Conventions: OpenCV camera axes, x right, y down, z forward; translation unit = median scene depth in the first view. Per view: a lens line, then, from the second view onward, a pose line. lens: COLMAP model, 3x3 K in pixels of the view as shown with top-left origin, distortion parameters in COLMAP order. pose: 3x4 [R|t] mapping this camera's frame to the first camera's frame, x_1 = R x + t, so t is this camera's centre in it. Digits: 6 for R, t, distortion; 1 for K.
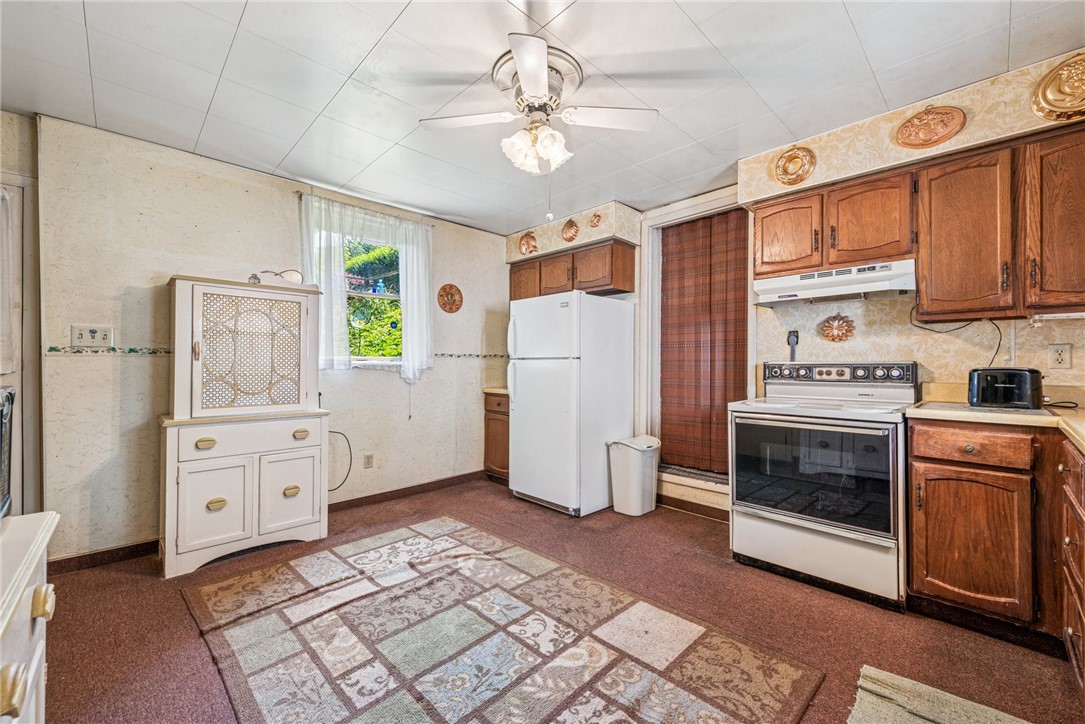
lens RADIAL K [[434.9, 0, 542.5], [0, 434.9, 362.0], [0, 0, 1]] dist [-0.000892, -0.000083]
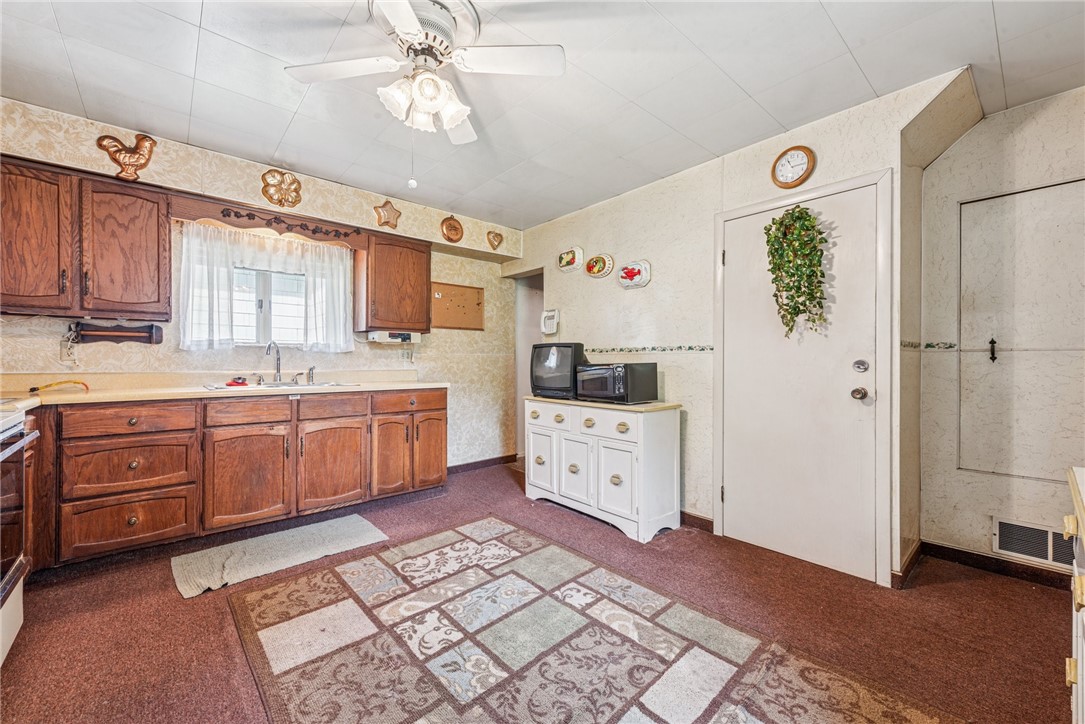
lens RADIAL K [[434.9, 0, 542.5], [0, 434.9, 362.0], [0, 0, 1]] dist [-0.000892, -0.000083]
pose [[-0.998493, -0.007633, 0.054344, -0.321153], [-0.007567, 0.999970, 0.001417, 0.014911], [-0.054353, 0.001003, -0.998521, 2.070097]]
